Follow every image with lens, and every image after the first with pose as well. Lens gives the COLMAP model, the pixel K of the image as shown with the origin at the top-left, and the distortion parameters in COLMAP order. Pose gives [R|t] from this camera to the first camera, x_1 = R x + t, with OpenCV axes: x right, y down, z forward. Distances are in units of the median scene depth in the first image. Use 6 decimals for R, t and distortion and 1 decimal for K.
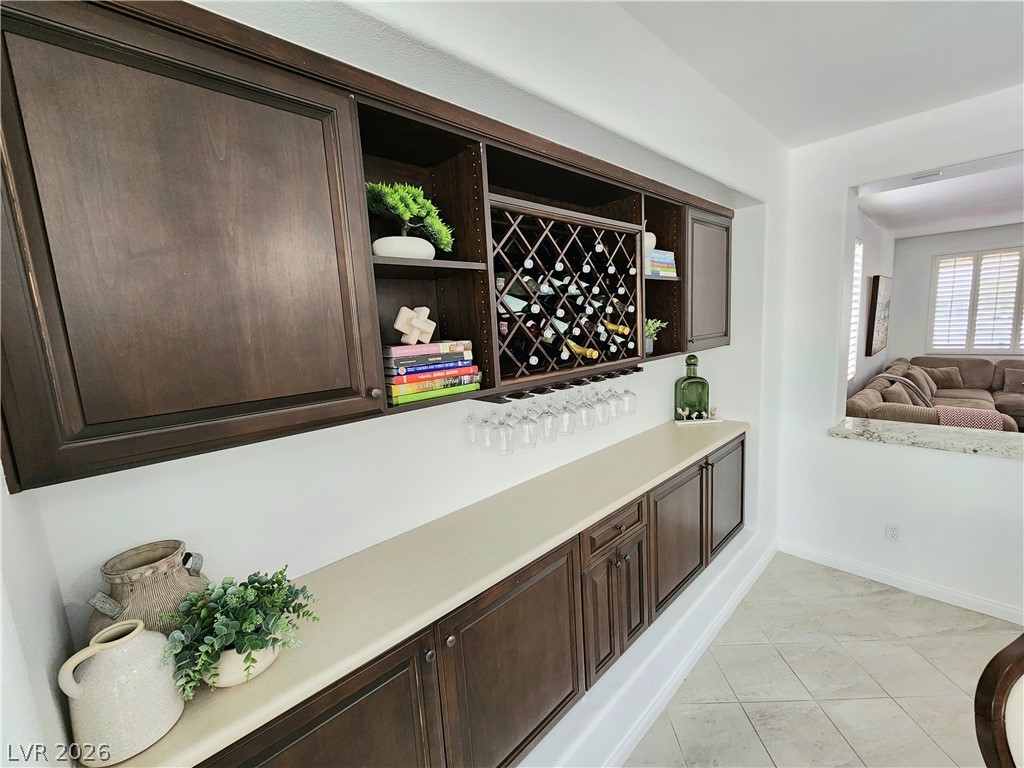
lens RADIAL K [[419.3, 0, 512.0], [0, 419.3, 384.0], [0, 0, 1]] dist [0.002787, -0.000547]
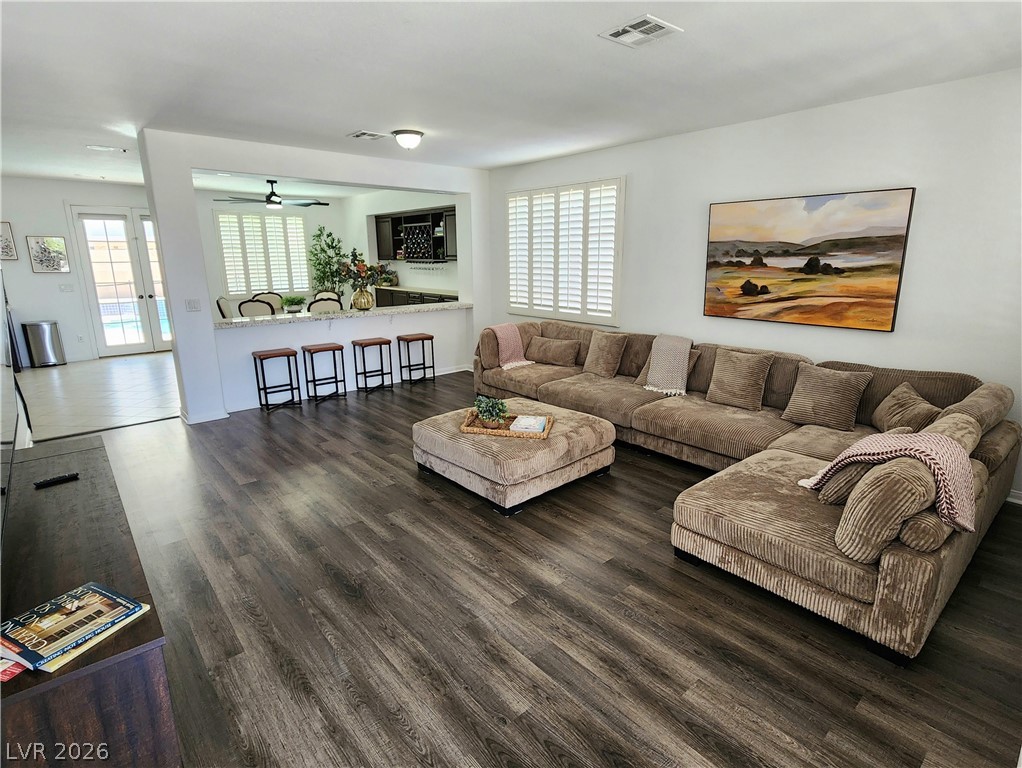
lens RADIAL K [[525.4, 0, 519.9], [0, 525.4, 384.4], [0, 0, 1]] dist [0.000294, -0.000584]
pose [[-0.041939, 0.297885, -0.953680, 7.229831], [-0.135904, 0.943947, 0.300821, -0.751159], [0.989834, 0.142225, 0.000896, 2.808796]]
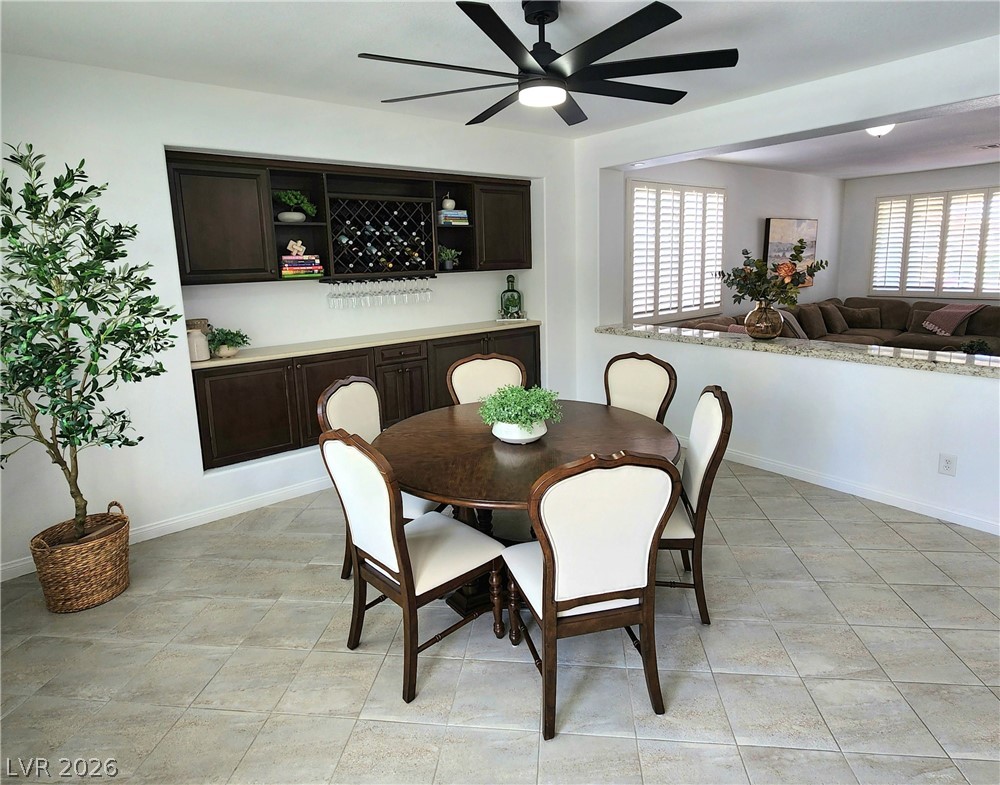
lens RADIAL K [[554.6, 0, 502.1], [0, 554.6, 352.2], [0, 0, 1]] dist [0.002020, -0.000797]
pose [[0.995672, 0.043774, -0.081983, 1.197529], [-0.041293, 0.998643, 0.031723, 0.298695], [0.083260, -0.028200, 0.996129, -2.032030]]
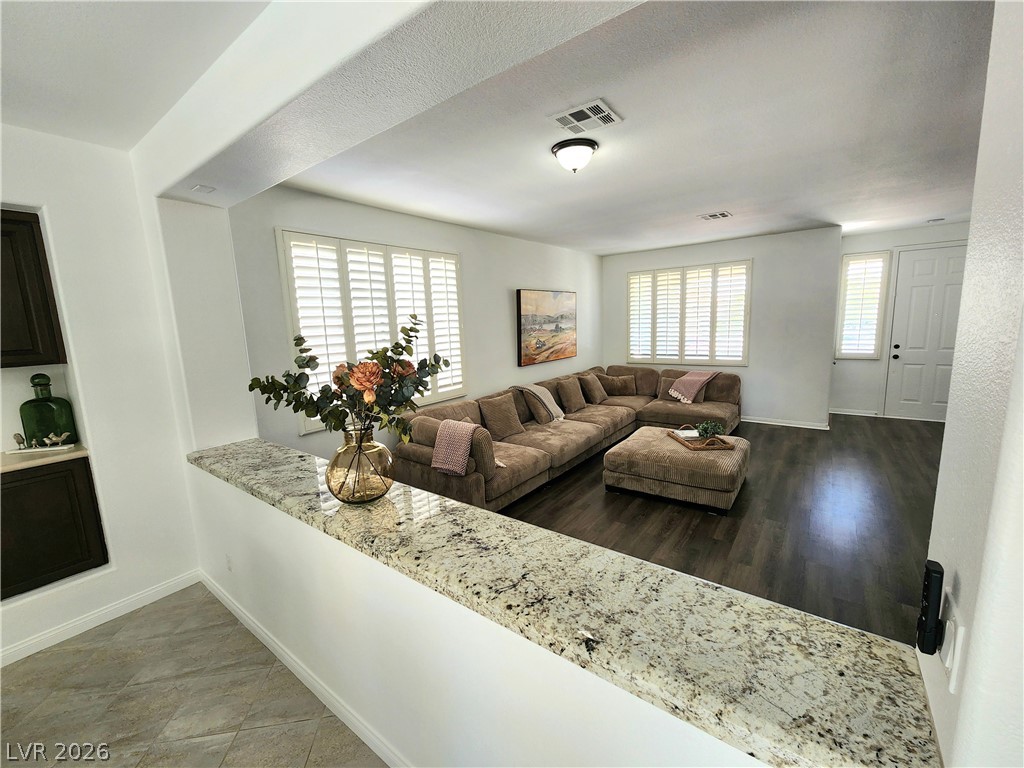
lens RADIAL K [[419.3, 0, 512.0], [0, 419.3, 384.0], [0, 0, 1]] dist [0.002787, -0.000547]
pose [[0.986753, -0.002928, 0.162203, 2.673632], [0.002535, 0.999993, 0.002630, -0.100584], [-0.162209, -0.002184, 0.986754, -0.092426]]
